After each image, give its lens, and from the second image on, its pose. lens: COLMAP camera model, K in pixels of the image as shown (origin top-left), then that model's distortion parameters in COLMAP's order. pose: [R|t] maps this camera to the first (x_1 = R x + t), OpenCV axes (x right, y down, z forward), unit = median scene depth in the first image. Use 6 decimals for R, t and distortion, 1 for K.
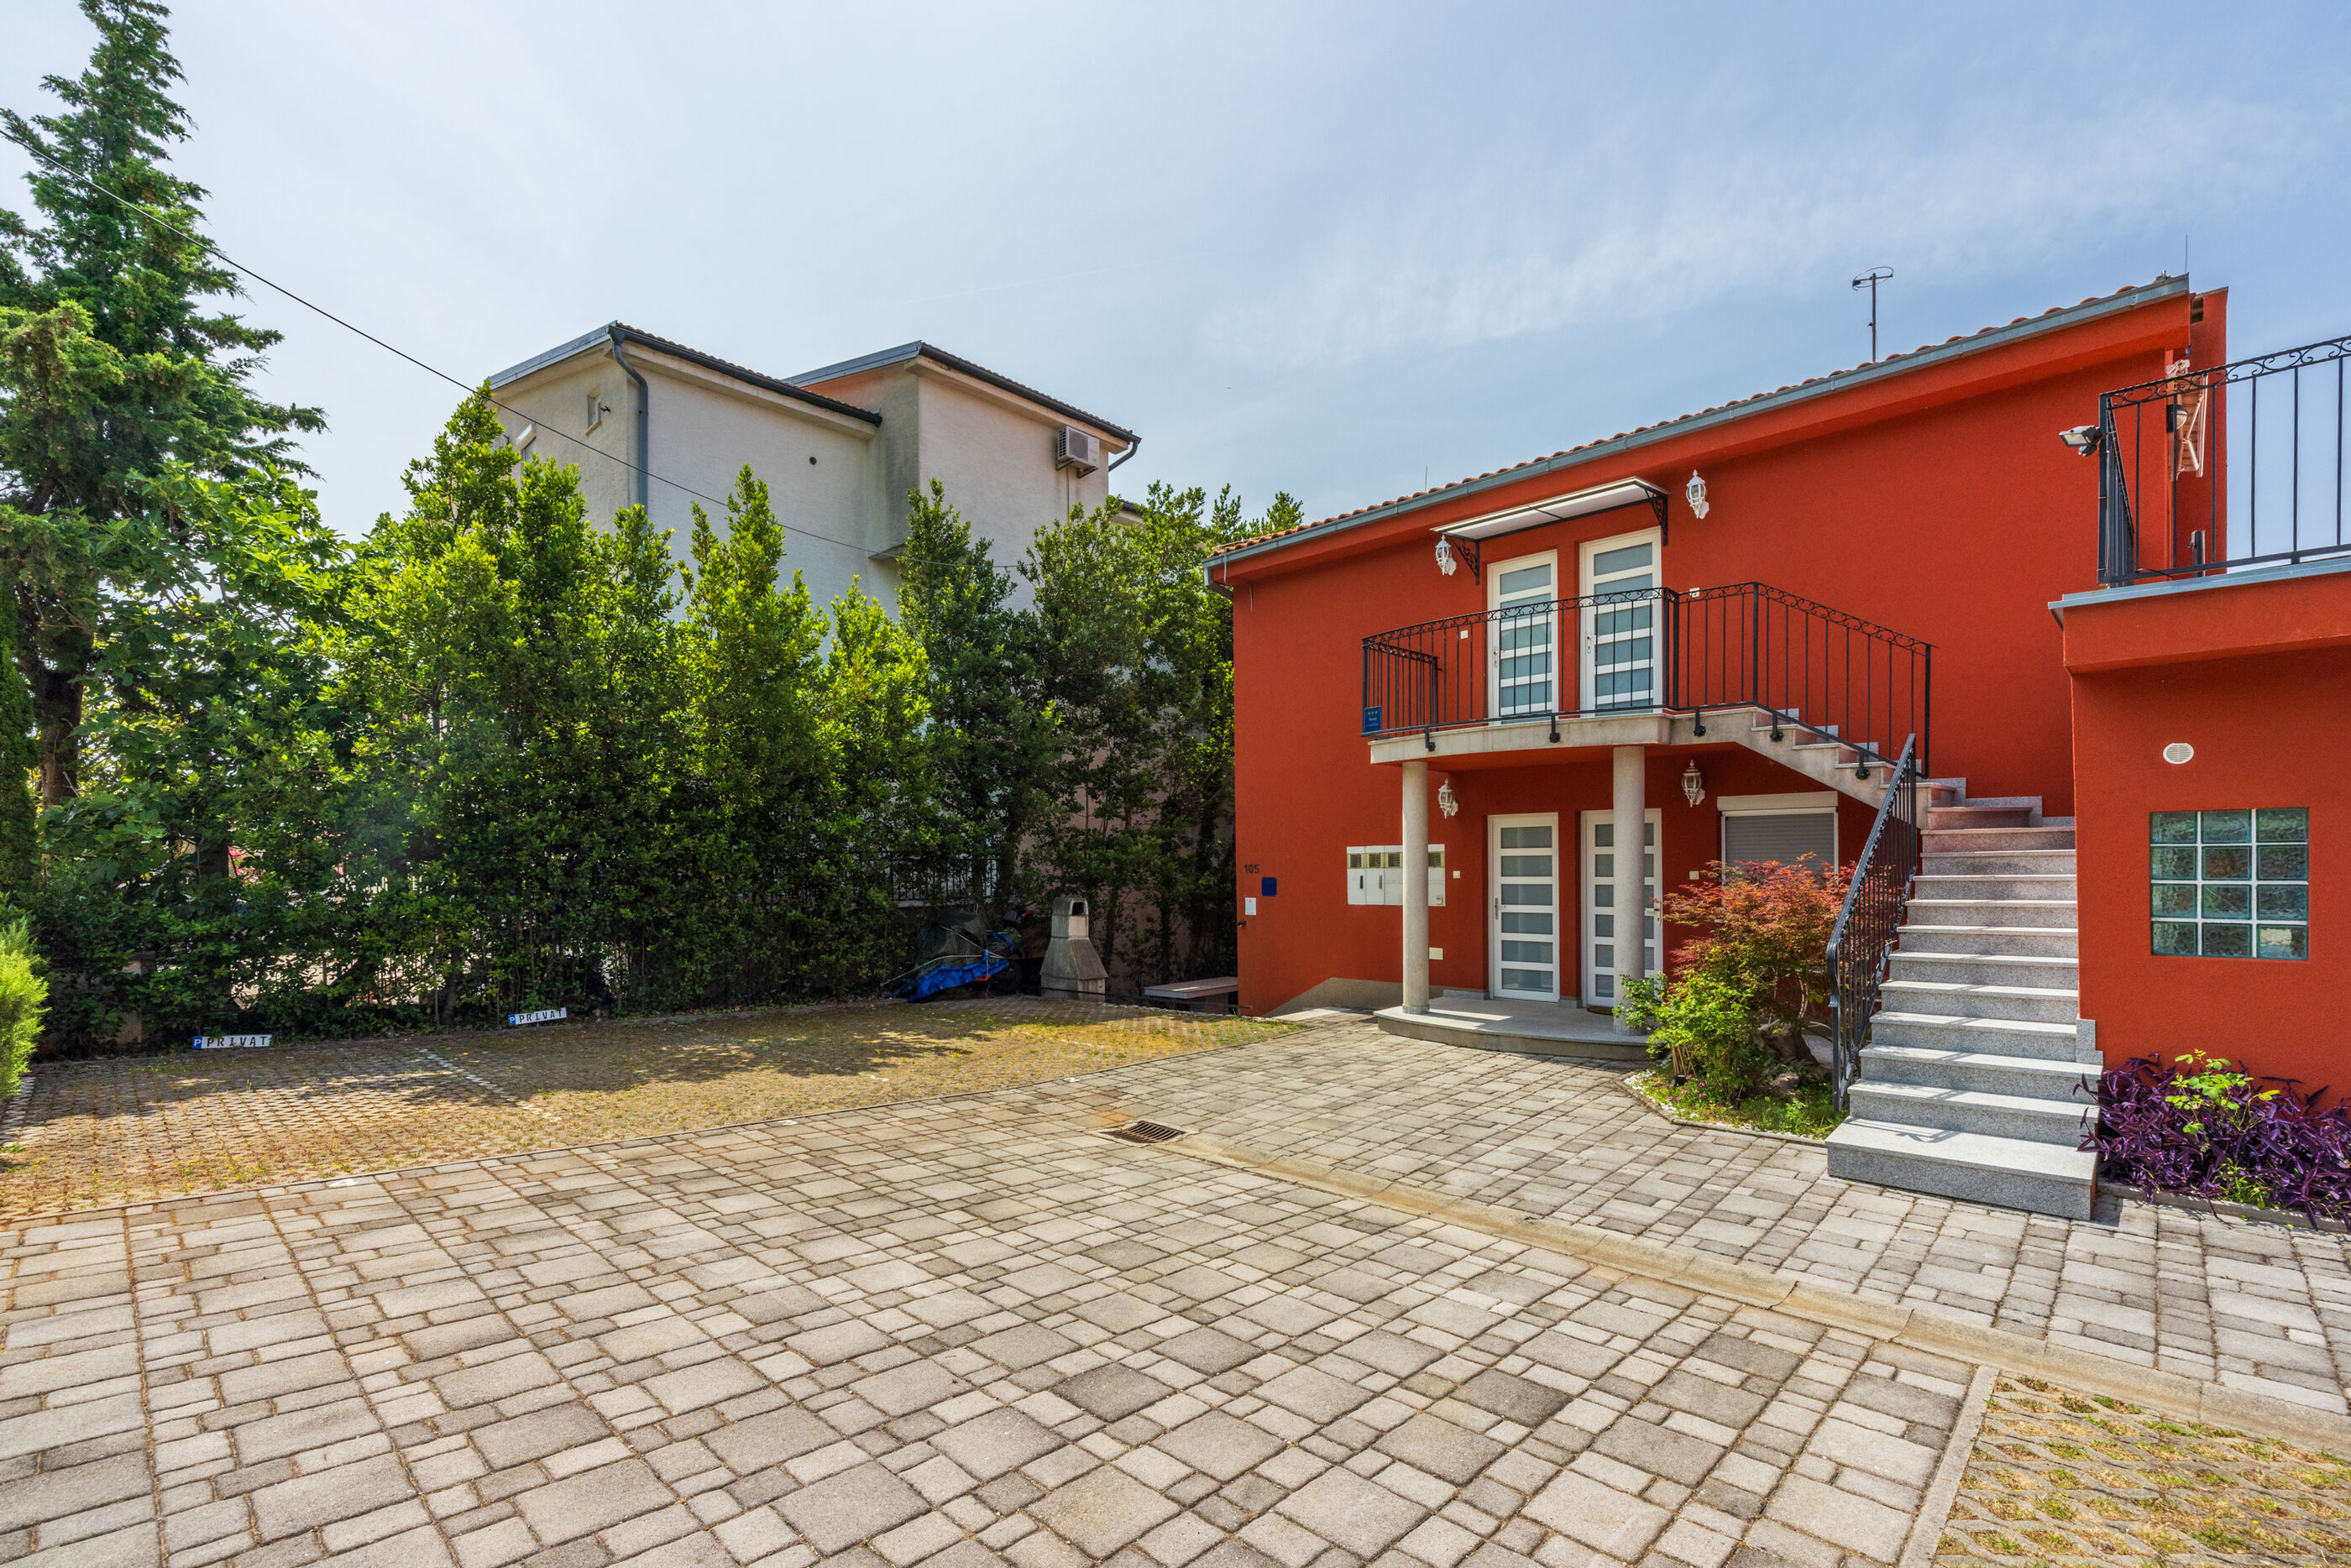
lens RADIAL K [[1017.8, 0, 1170.1], [0, 1017.8, 869.6], [0, 0, 1]] dist [0.001186, 0.000206]
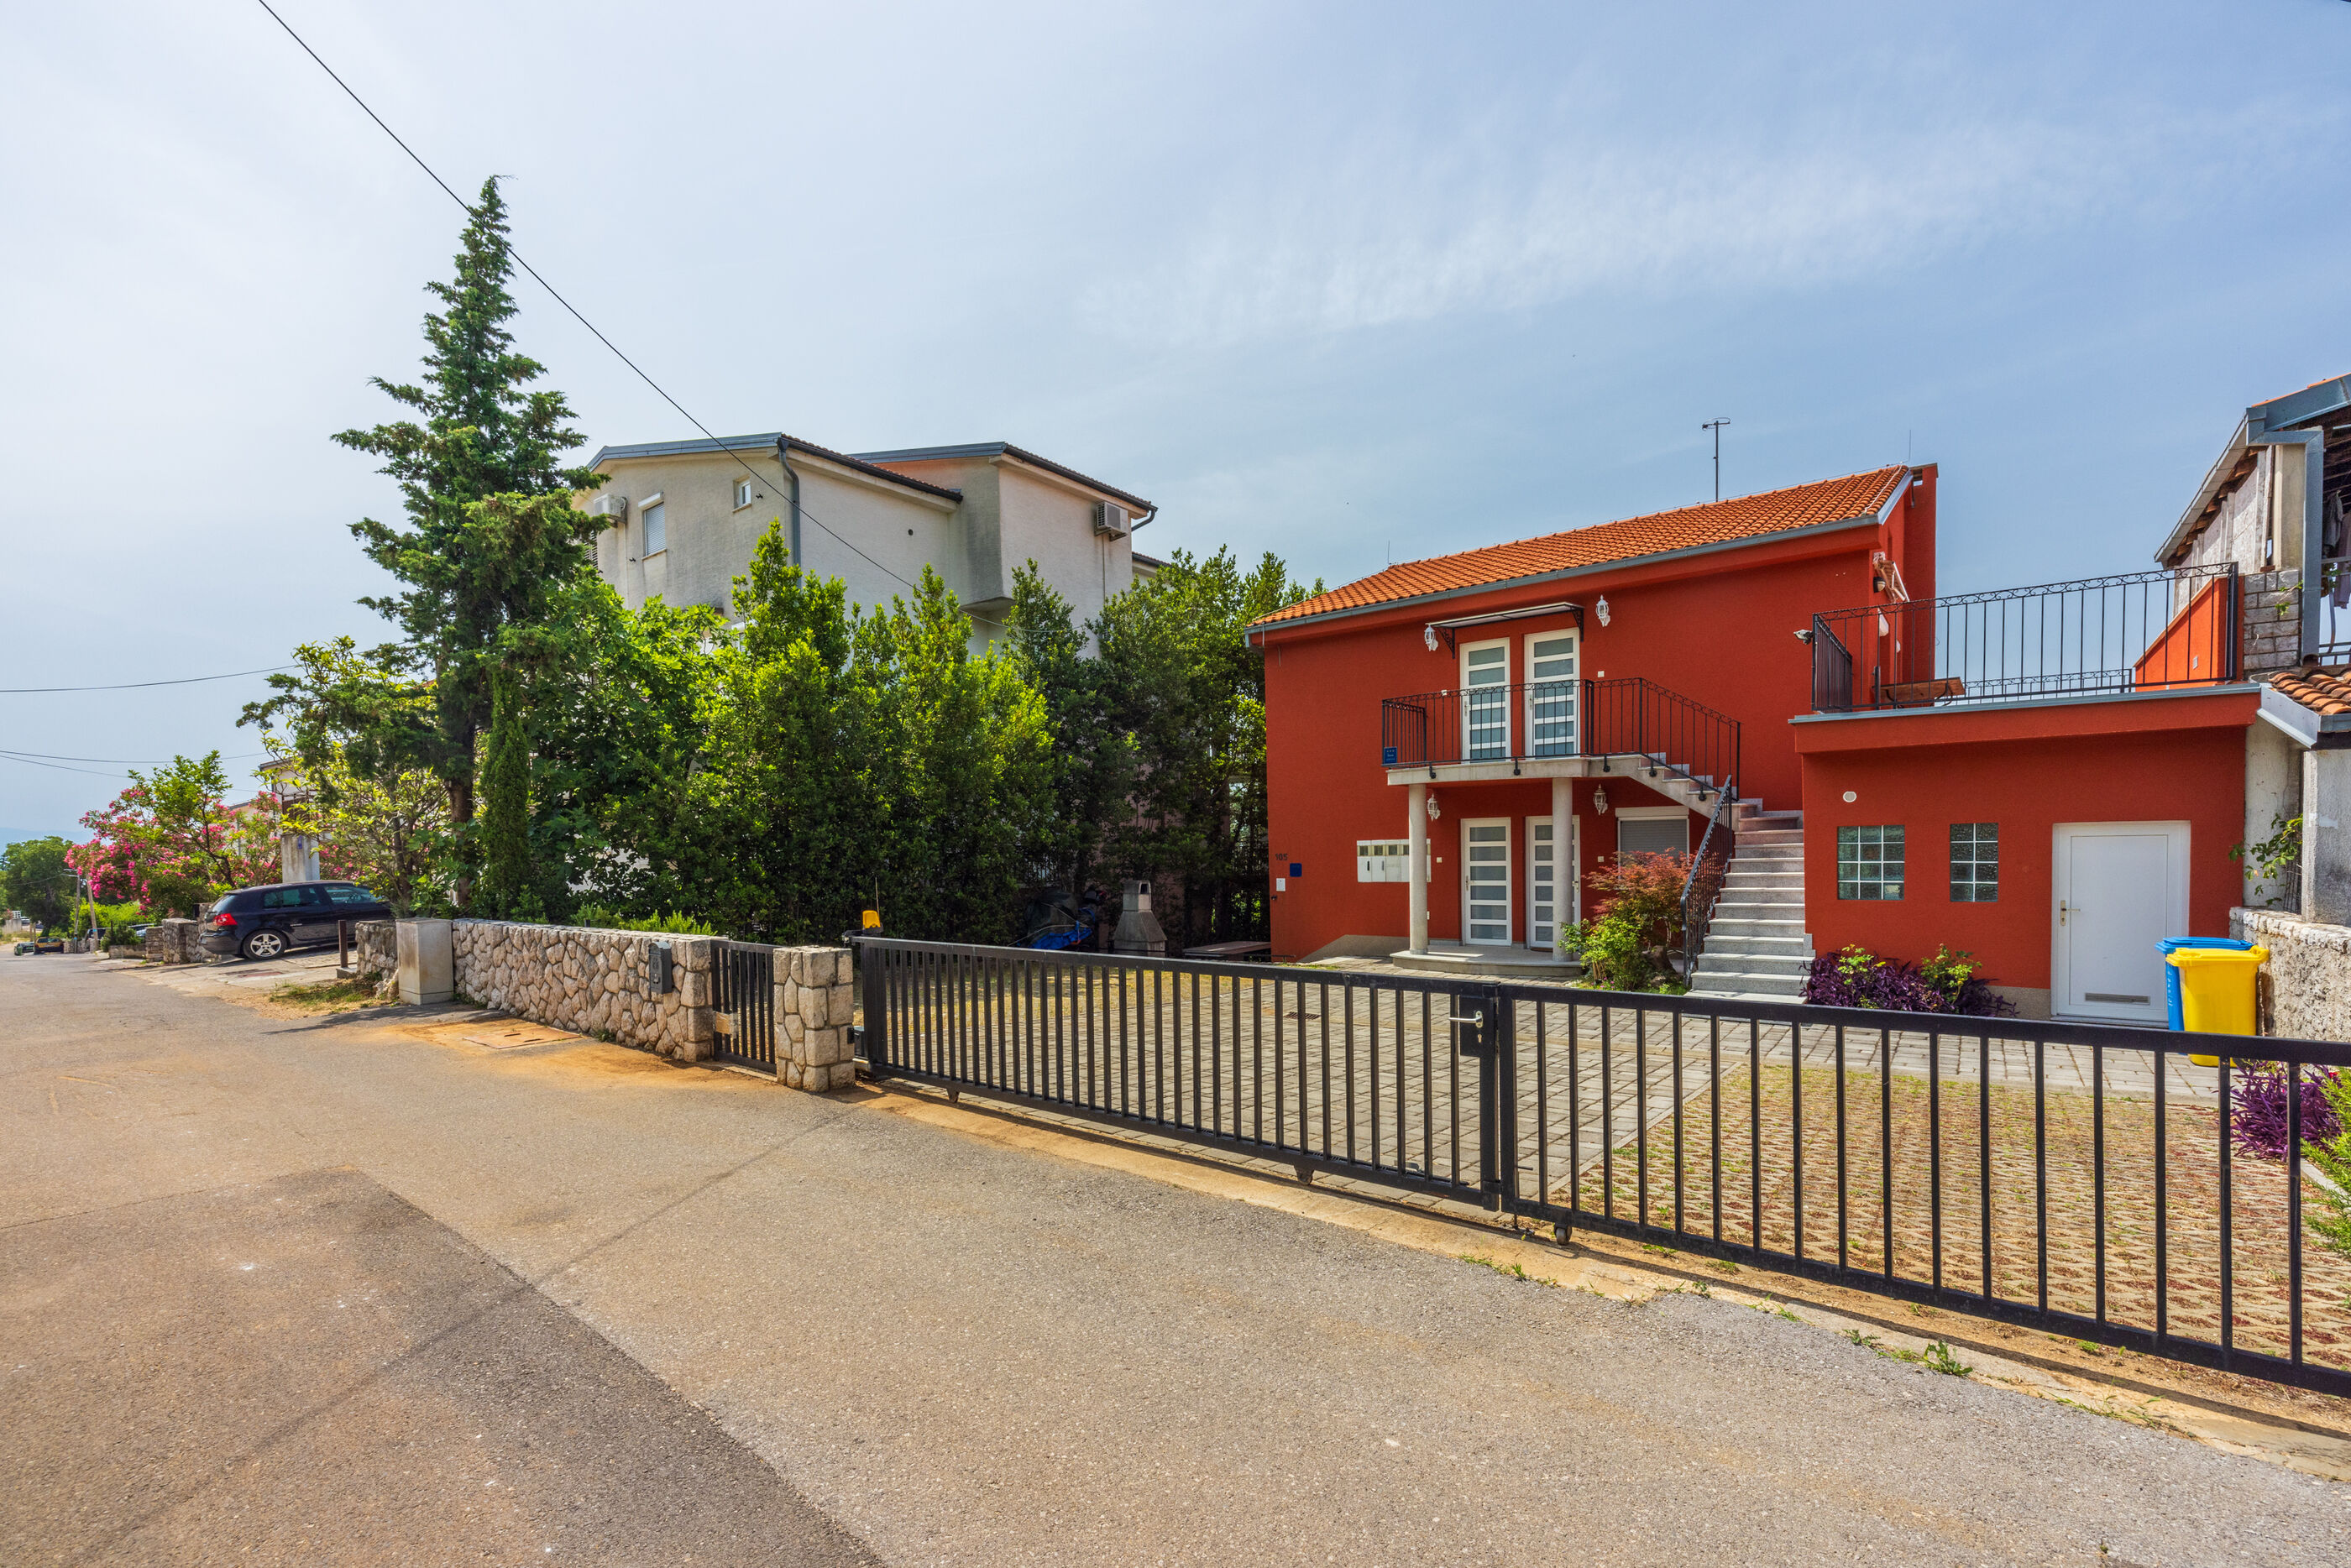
lens RADIAL K [[1017.5, 0, 1154.9], [0, 1017.5, 877.0], [0, 0, 1]] dist [0.000223, 0.000112]
pose [[0.995965, -0.014037, 0.088636, -0.266519], [0.011947, 0.999639, 0.024073, -0.011365], [-0.088942, -0.022917, 0.995773, -0.428524]]
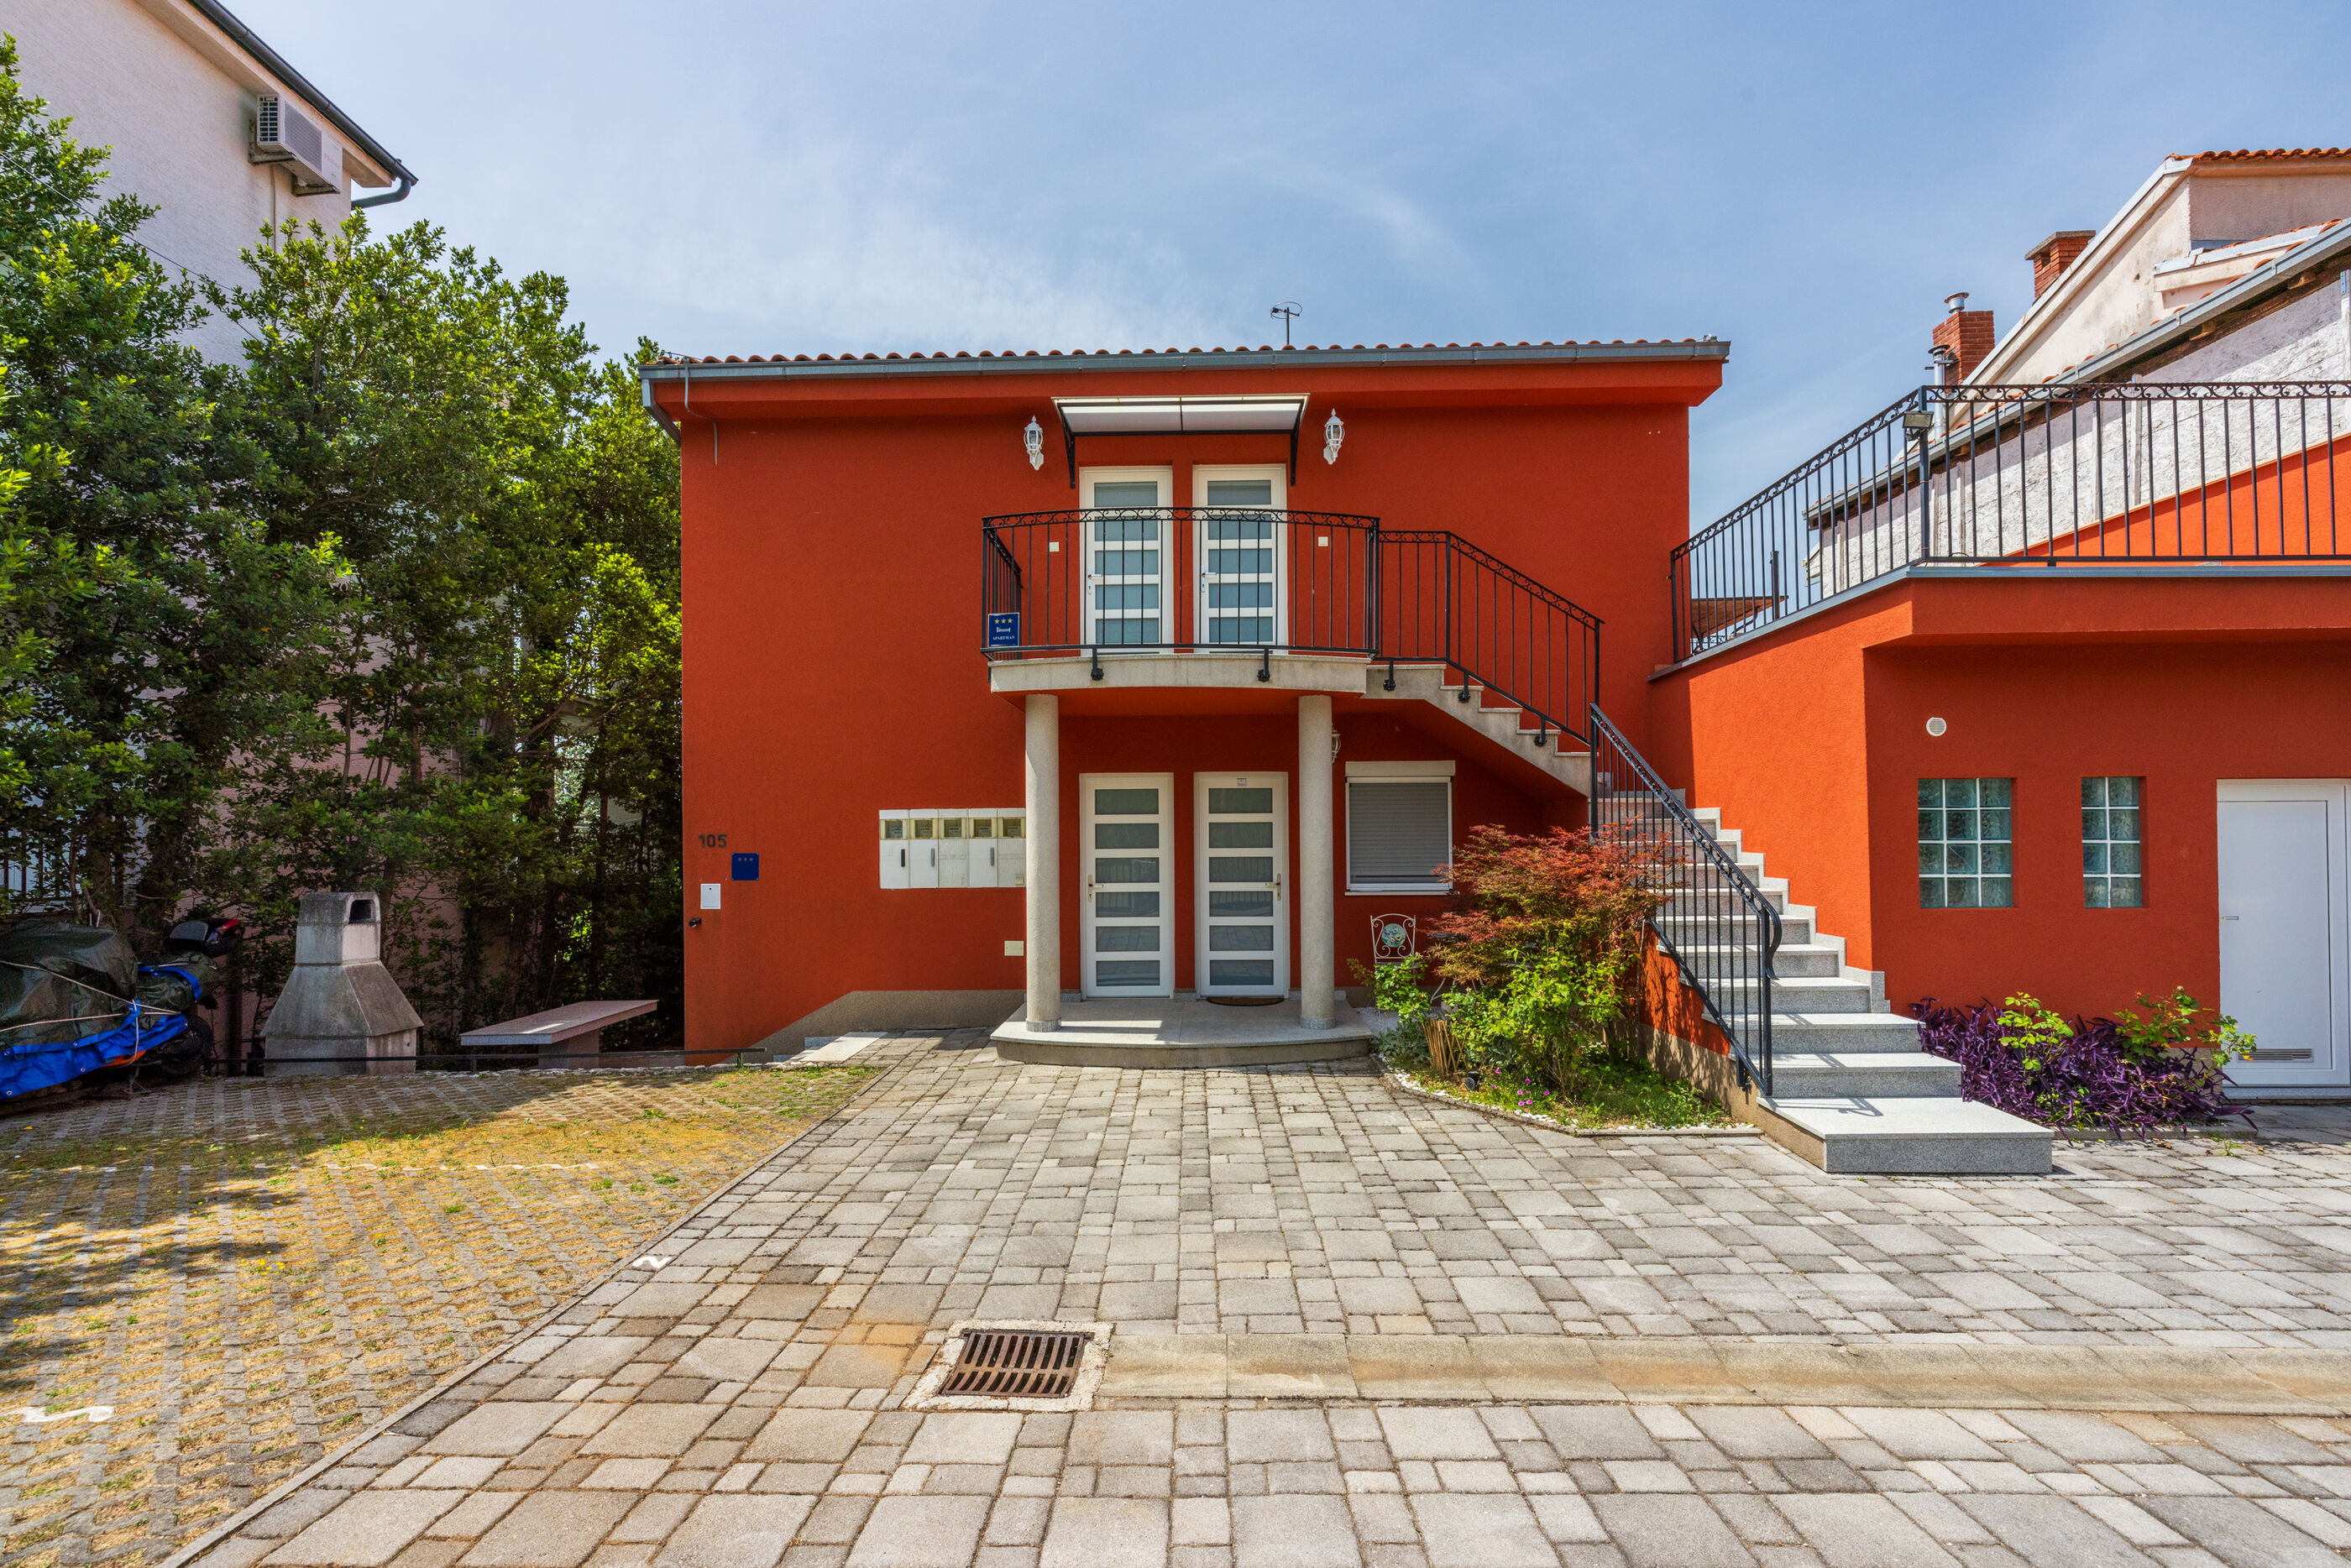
lens RADIAL K [[1015.7, 0, 1167.2], [0, 1015.7, 828.6], [0, 0, 1]] dist [0.002271, 0.000902]
pose [[0.738175, 0.012596, 0.674492, -0.195538], [0.004423, 0.999714, -0.023509, 0.010579], [-0.674595, 0.020337, 0.737908, 0.380822]]
